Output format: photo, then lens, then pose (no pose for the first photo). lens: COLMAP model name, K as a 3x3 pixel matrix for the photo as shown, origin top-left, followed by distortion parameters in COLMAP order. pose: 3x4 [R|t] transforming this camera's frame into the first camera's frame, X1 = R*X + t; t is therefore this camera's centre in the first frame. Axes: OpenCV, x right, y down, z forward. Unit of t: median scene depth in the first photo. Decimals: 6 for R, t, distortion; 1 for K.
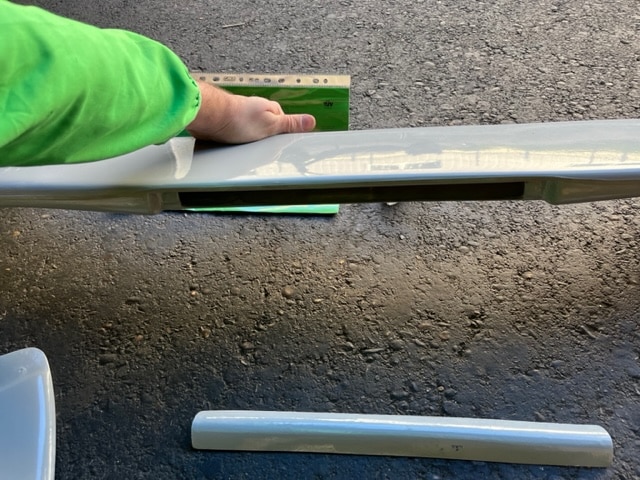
lens RADIAL K [[498.0, 0, 319.2], [0, 498.0, 240.2], [0, 0, 1]] dist [0.062484, -0.099053]
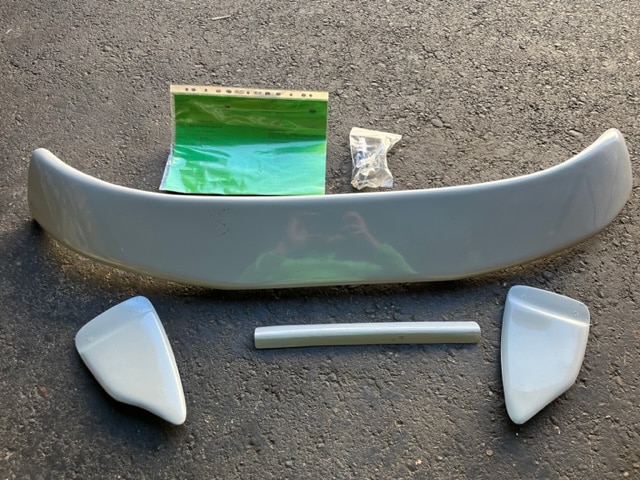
lens RADIAL K [[498.0, 0, 325.2], [0, 498.0, 236.7], [0, 0, 1]] dist [0.062484, -0.099053]
pose [[0.991535, -0.046179, 0.121352, -0.153677], [0.022077, 0.980967, 0.192913, -0.227686], [-0.127951, -0.188601, 0.973683, -0.500113]]
